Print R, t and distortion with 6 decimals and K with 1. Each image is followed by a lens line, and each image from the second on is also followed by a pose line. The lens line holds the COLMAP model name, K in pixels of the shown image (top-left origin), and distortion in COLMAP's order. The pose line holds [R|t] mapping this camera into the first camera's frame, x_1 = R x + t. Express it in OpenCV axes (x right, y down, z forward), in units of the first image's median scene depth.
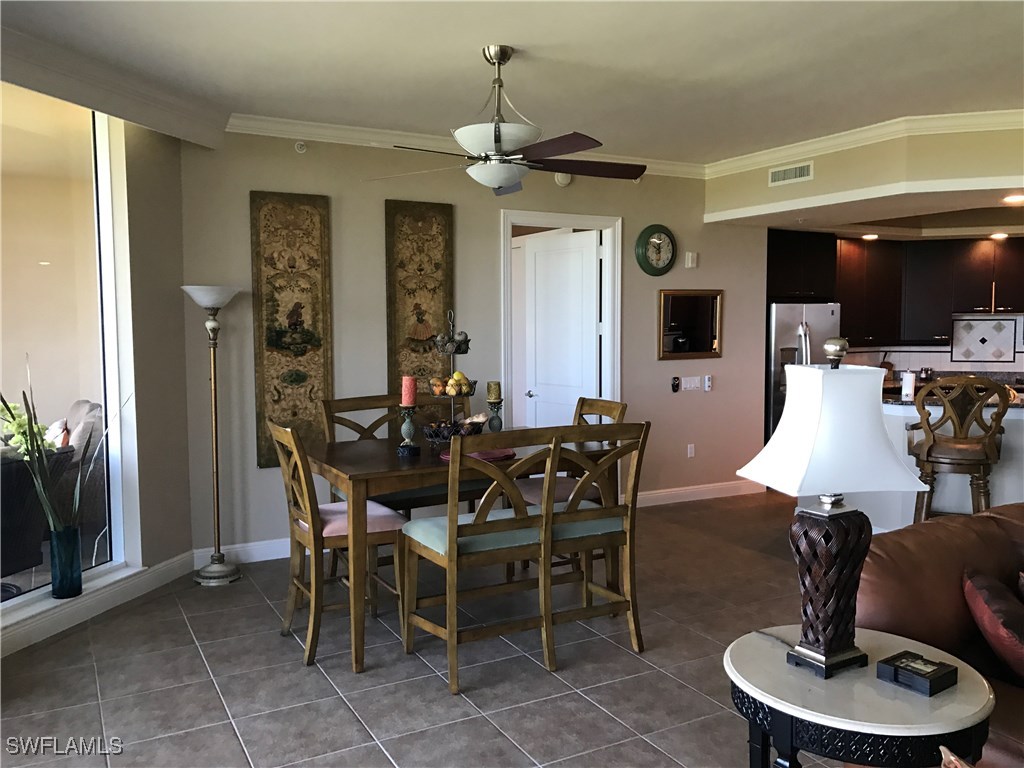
lens RADIAL K [[844.4, 0, 512.1], [0, 844.4, 382.9], [0, 0, 1]] dist [0.024172, -0.008695]
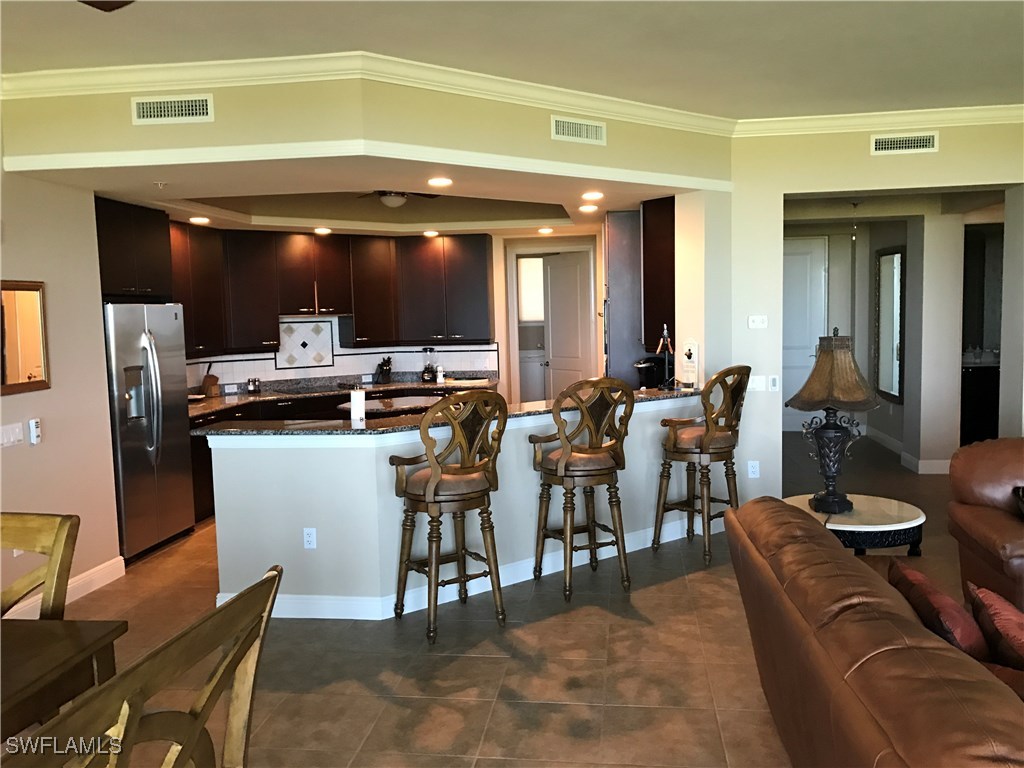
lens RADIAL K [[844.4, 0, 515.1], [0, 844.4, 383.7], [0, 0, 1]] dist [0.024172, -0.008695]
pose [[0.592491, -0.079554, 0.801640, -0.056469], [0.082762, 0.995858, 0.037659, -0.028136], [-0.801315, 0.044033, 0.596620, 0.331610]]
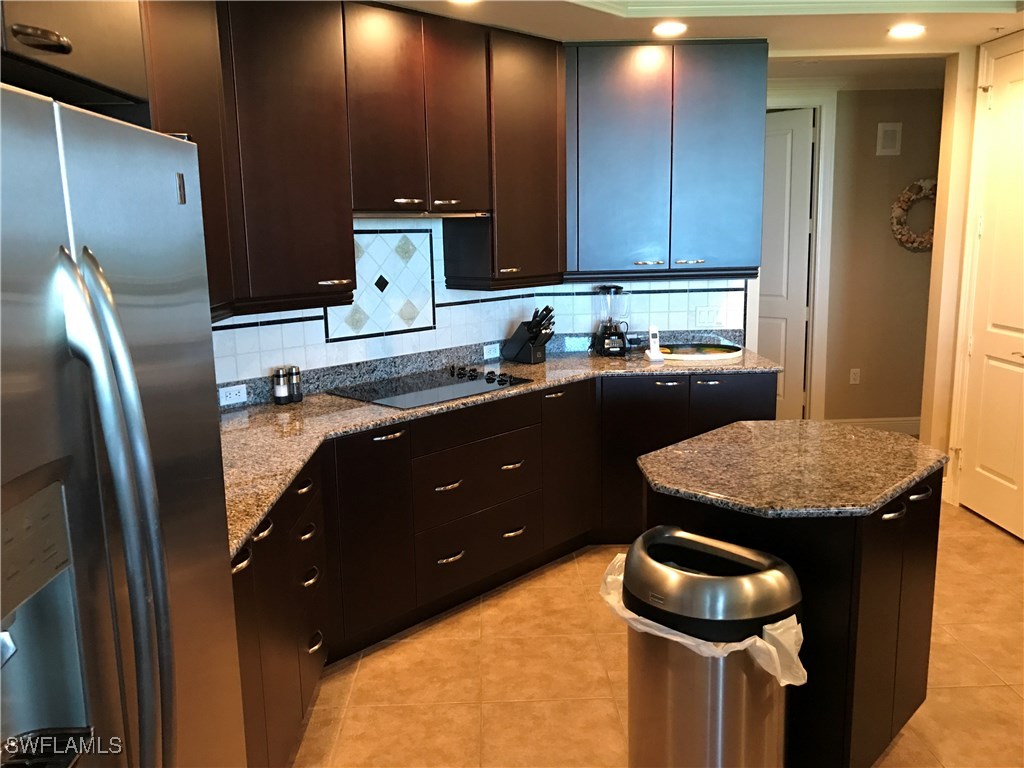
lens RADIAL K [[844.4, 0, 509.9], [0, 844.4, 385.0], [0, 0, 1]] dist [0.024172, -0.008695]
pose [[0.450425, -0.168739, 0.876723, 0.263632], [0.089234, 0.985569, 0.143843, -0.065887], [-0.888343, 0.013443, 0.458983, 0.918760]]
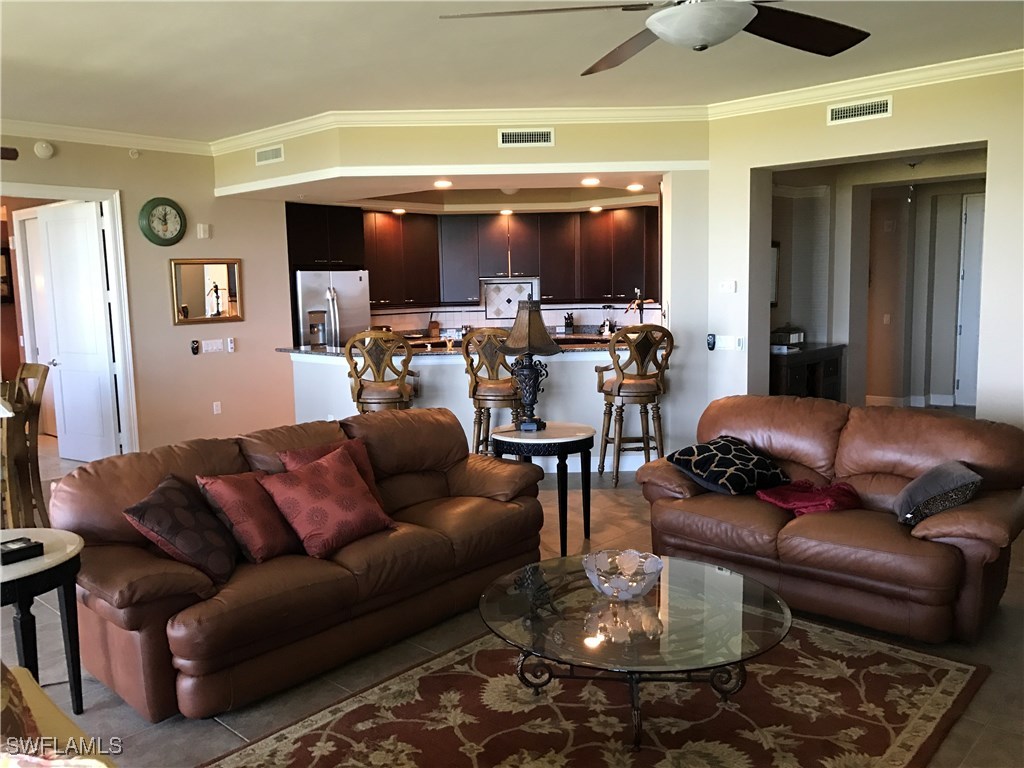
lens RADIAL K [[844.4, 0, 509.7], [0, 844.4, 382.6], [0, 0, 1]] dist [0.024172, -0.008695]
pose [[0.950302, -0.052007, 0.306955, 0.228875], [0.039886, 0.998162, 0.045634, 0.012583], [-0.308764, -0.031123, 0.950629, -0.142947]]
